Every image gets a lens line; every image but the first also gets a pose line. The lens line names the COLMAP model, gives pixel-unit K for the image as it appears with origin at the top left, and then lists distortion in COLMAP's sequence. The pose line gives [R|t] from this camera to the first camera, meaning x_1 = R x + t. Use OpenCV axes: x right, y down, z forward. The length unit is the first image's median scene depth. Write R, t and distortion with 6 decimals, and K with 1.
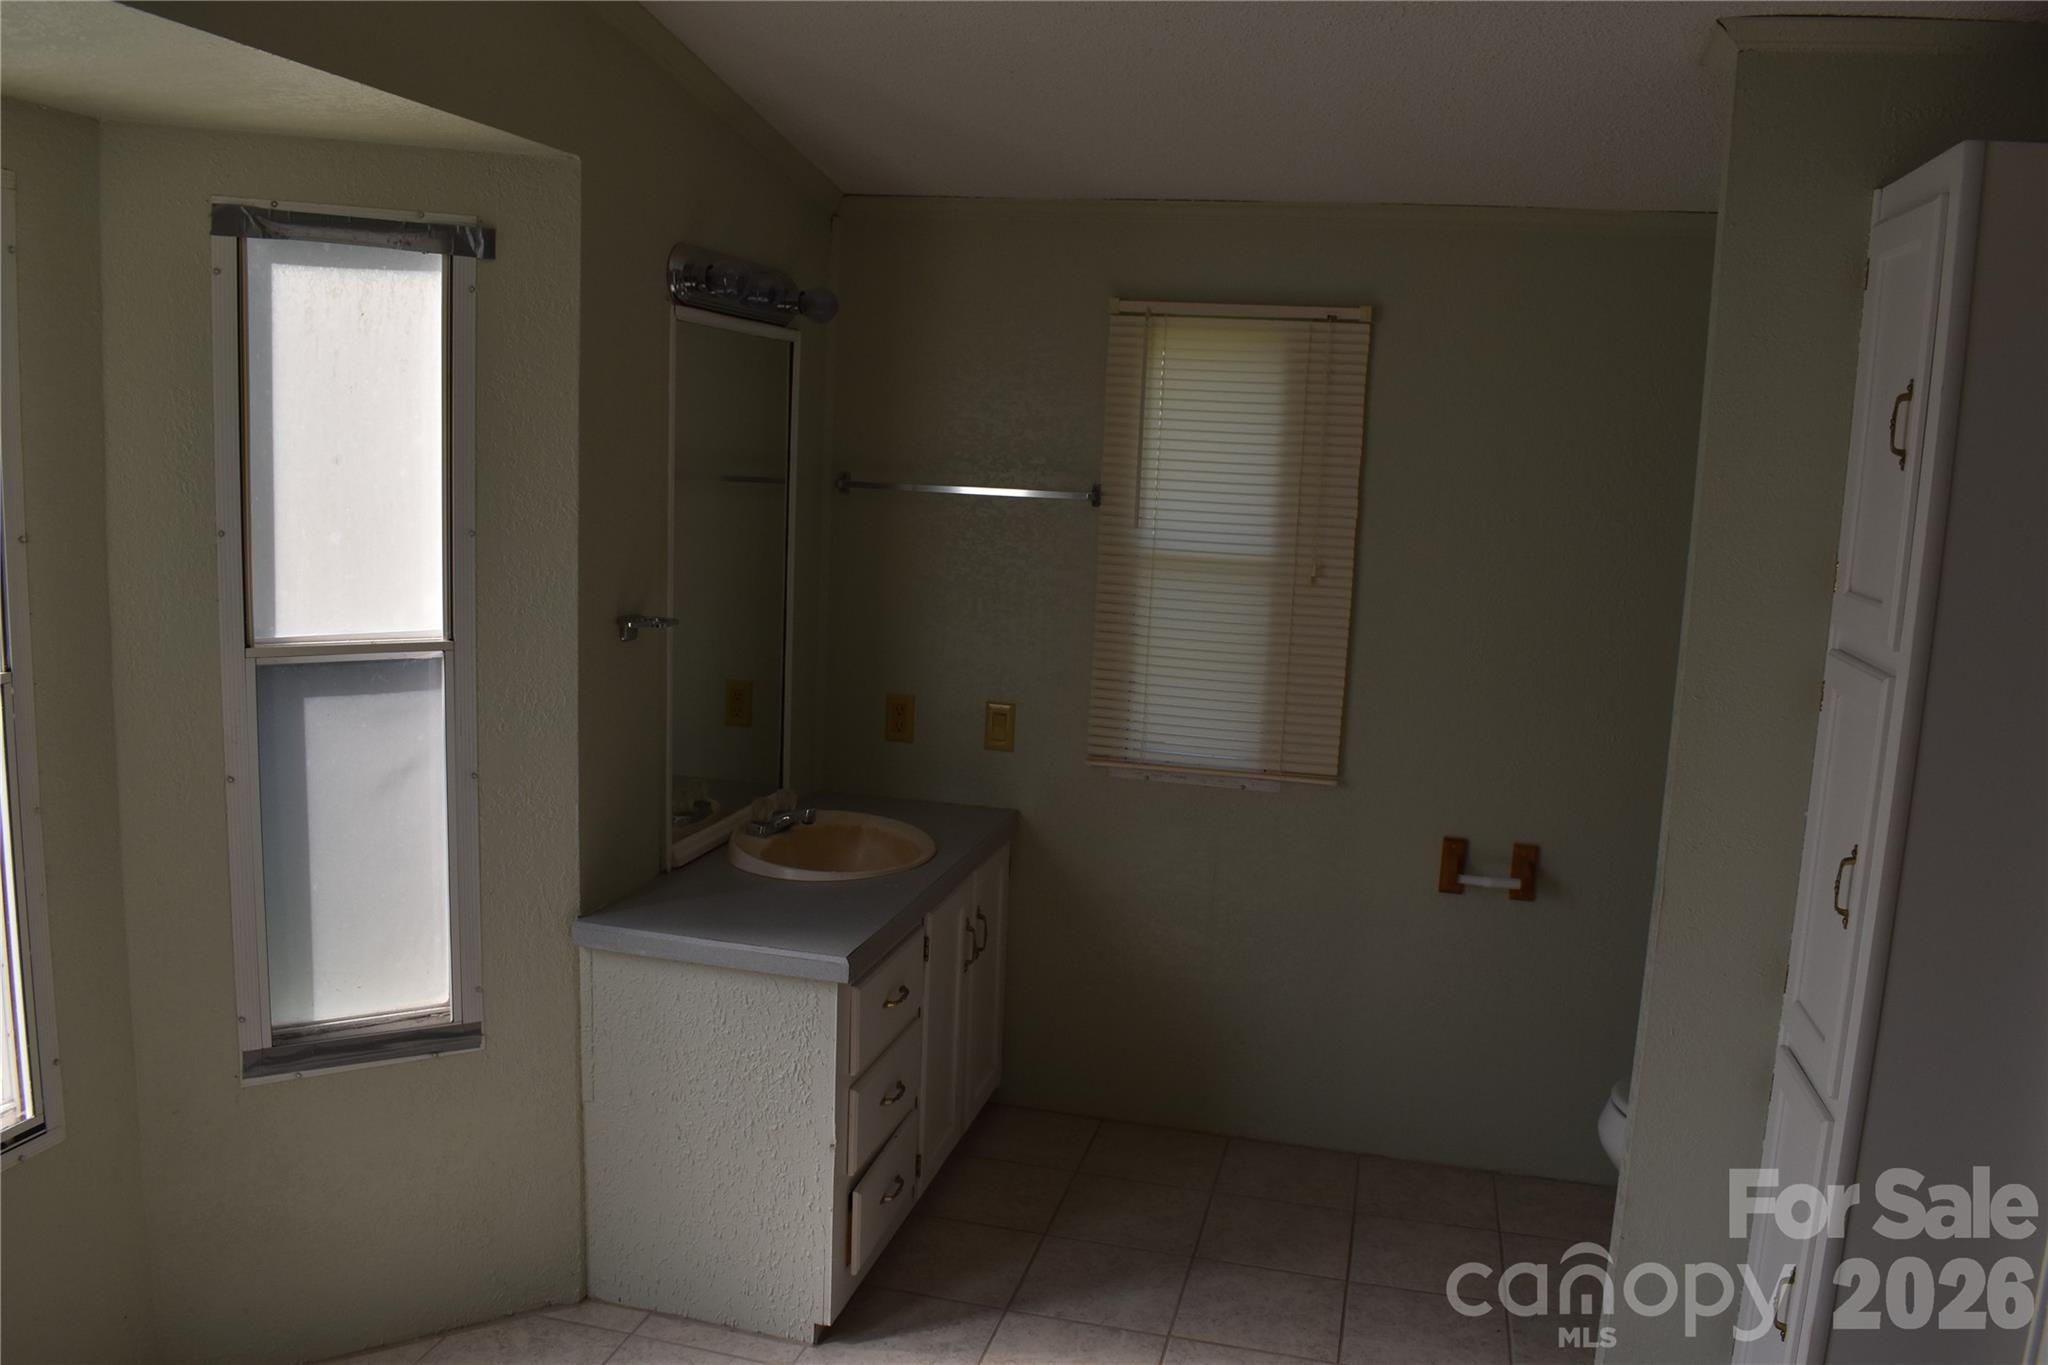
lens RADIAL K [[1596.8, 0, 1030.4], [0, 1596.8, 680.6], [0, 0, 1]] dist [-0.096663, 0.016157]
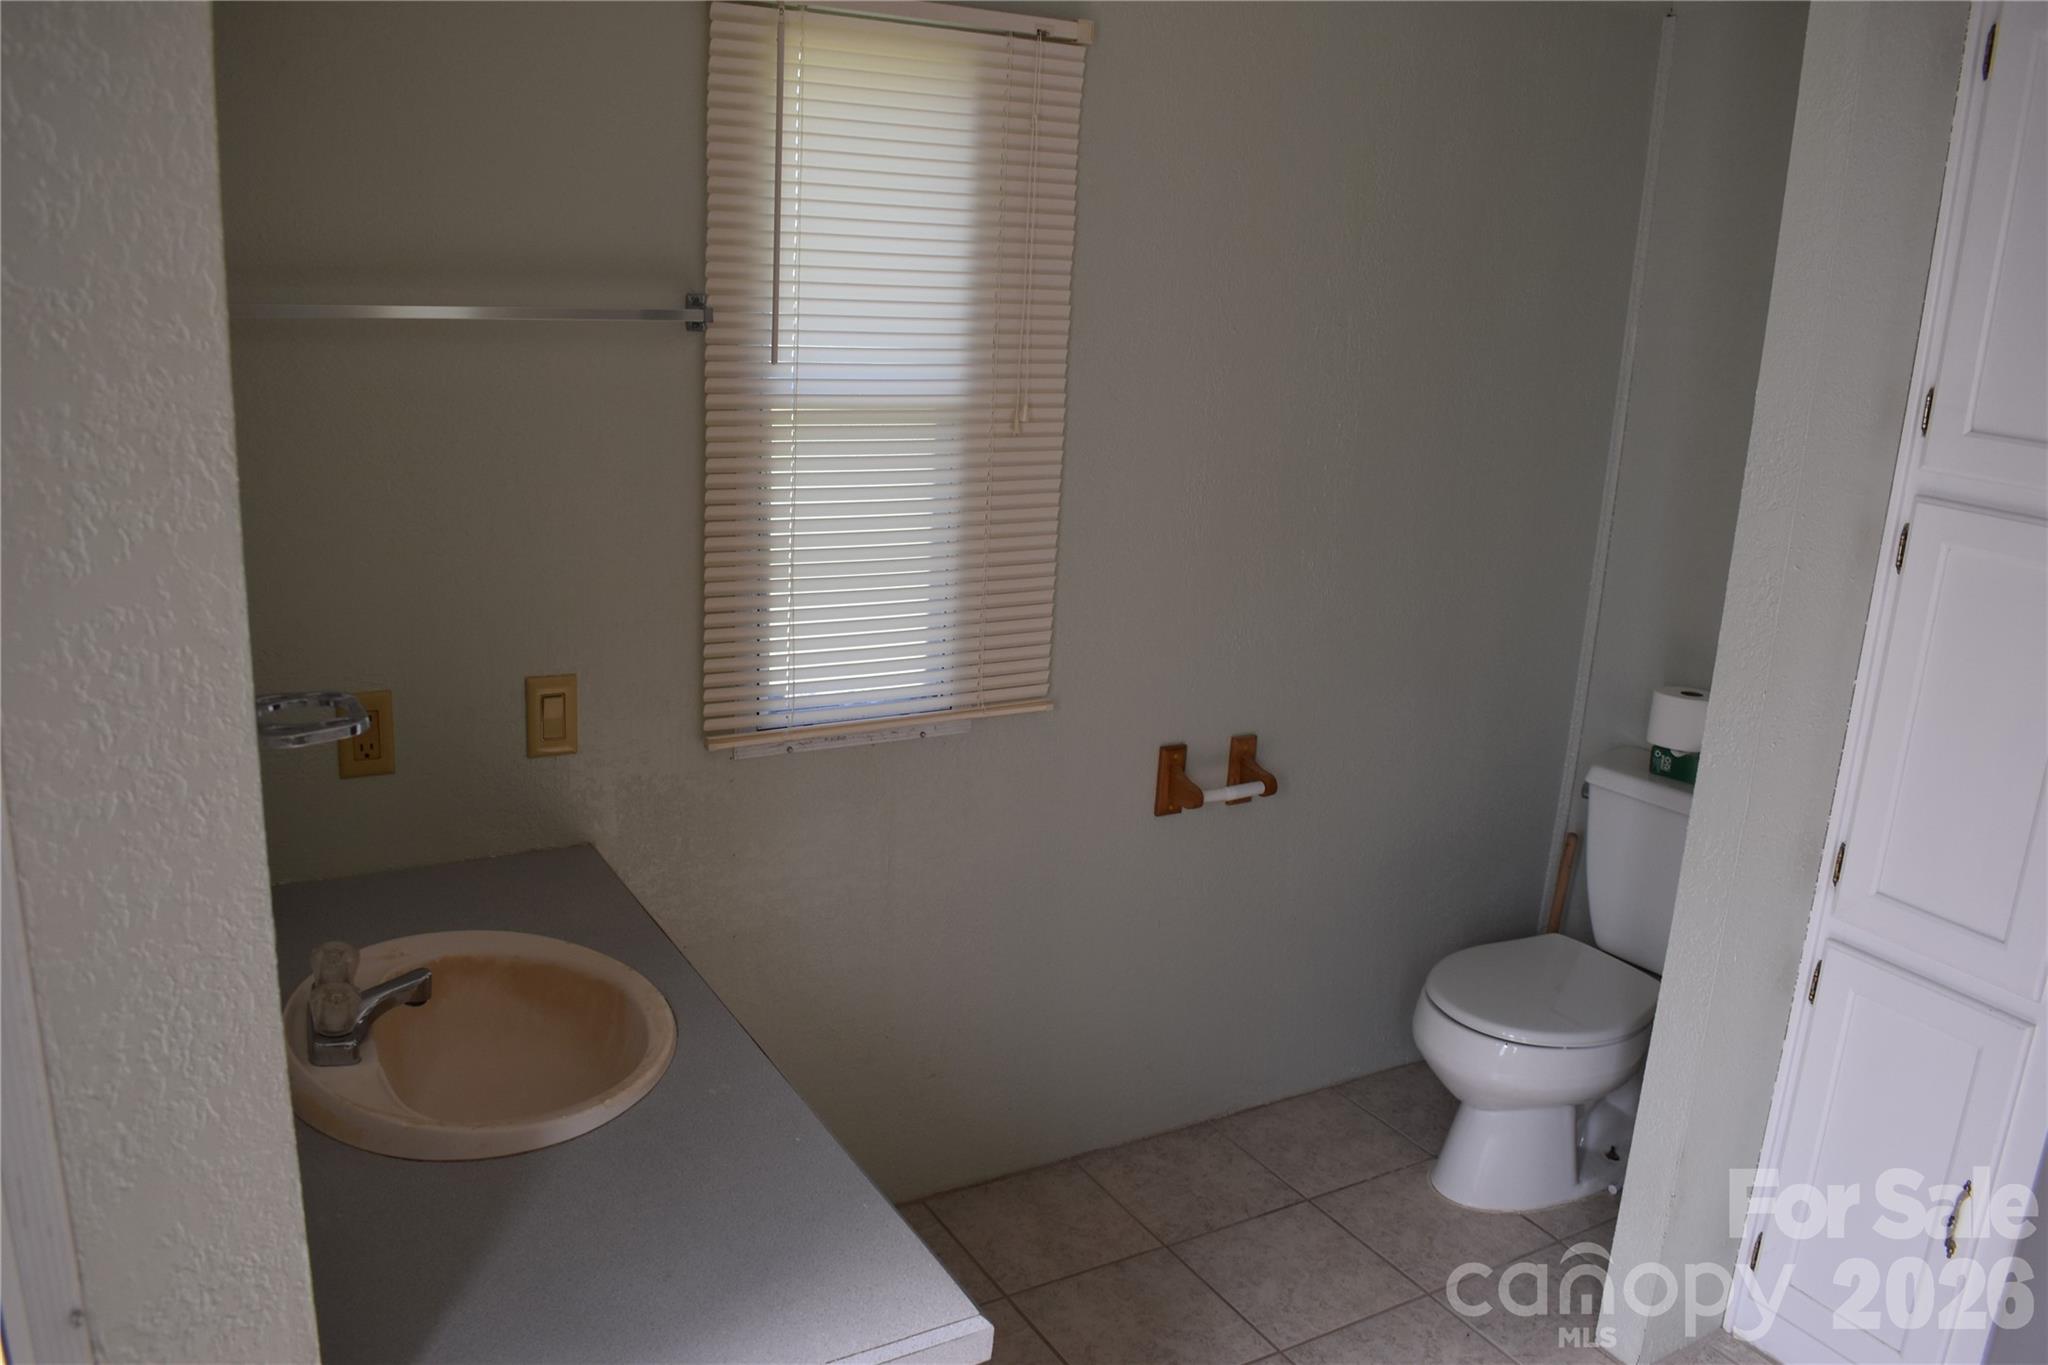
lens RADIAL K [[1596.8, 0, 1030.4], [0, 1596.8, 680.6], [0, 0, 1]] dist [-0.096663, 0.016157]
pose [[0.716881, -0.190566, 0.670646, -0.299952], [0.083929, 0.978513, 0.188332, -0.084494], [-0.692125, -0.078725, 0.717471, 0.490136]]
